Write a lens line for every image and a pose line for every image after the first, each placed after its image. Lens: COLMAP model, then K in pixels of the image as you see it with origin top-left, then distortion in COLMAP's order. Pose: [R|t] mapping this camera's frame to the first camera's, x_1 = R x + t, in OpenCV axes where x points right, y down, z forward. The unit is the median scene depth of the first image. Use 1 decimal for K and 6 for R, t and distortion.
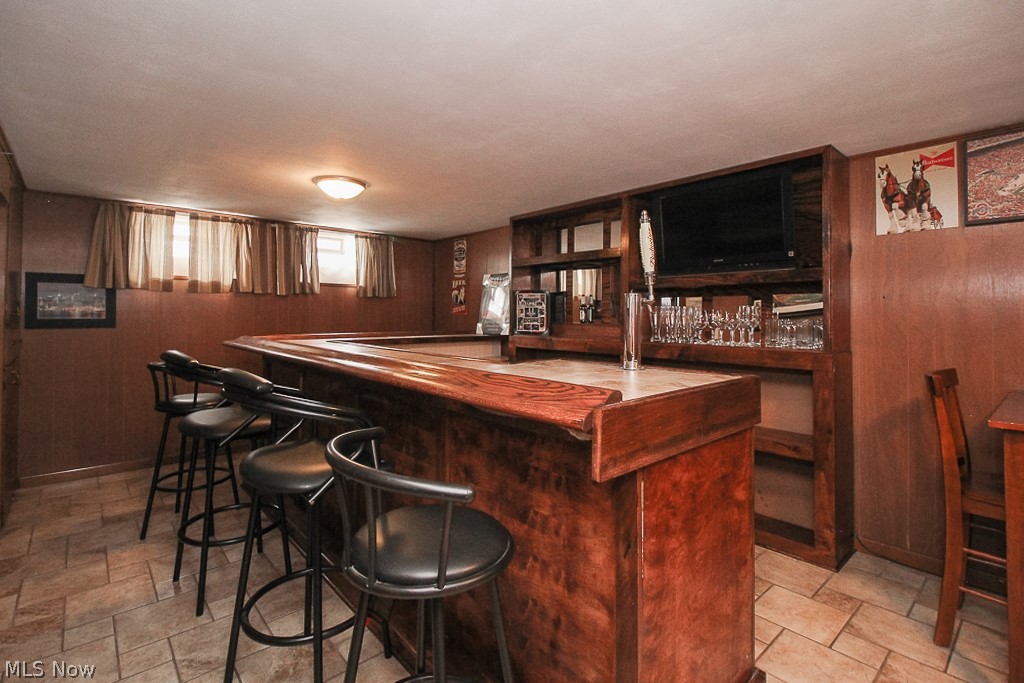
lens RADIAL K [[487.4, 0, 511.8], [0, 487.4, 305.2], [0, 0, 1]] dist [0.000332, -0.001605]
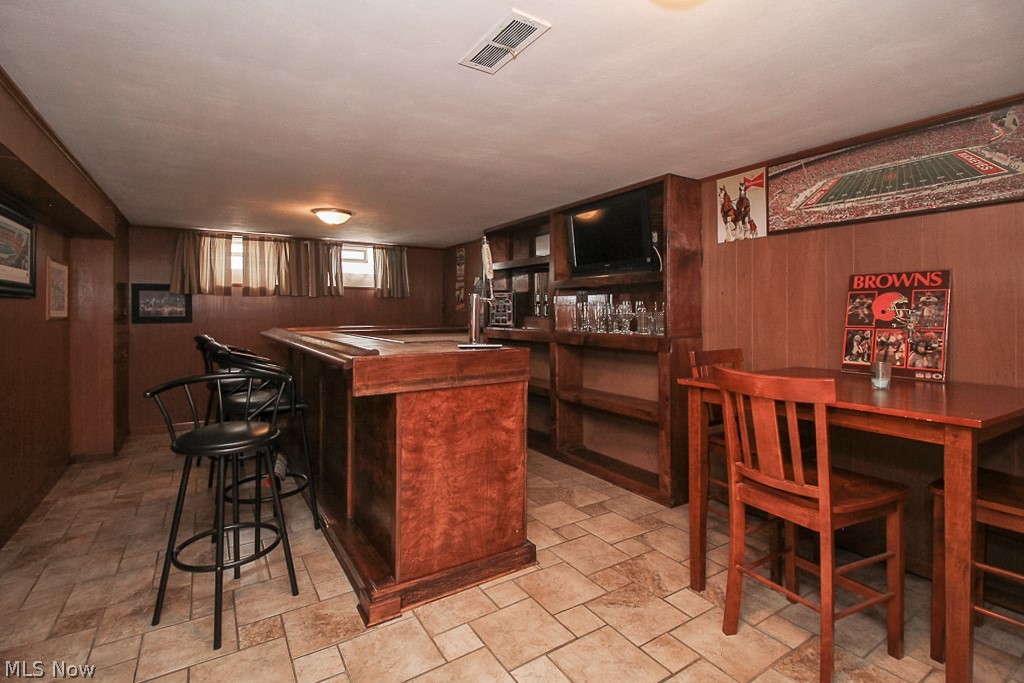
lens RADIAL K [[487.4, 0, 511.8], [0, 487.4, 305.2], [0, 0, 1]] dist [0.000332, -0.001605]
pose [[0.987399, -0.010722, -0.157885, 0.310303], [0.011372, 0.999930, 0.003214, 0.003154], [0.157839, -0.004969, 0.987452, -0.220576]]
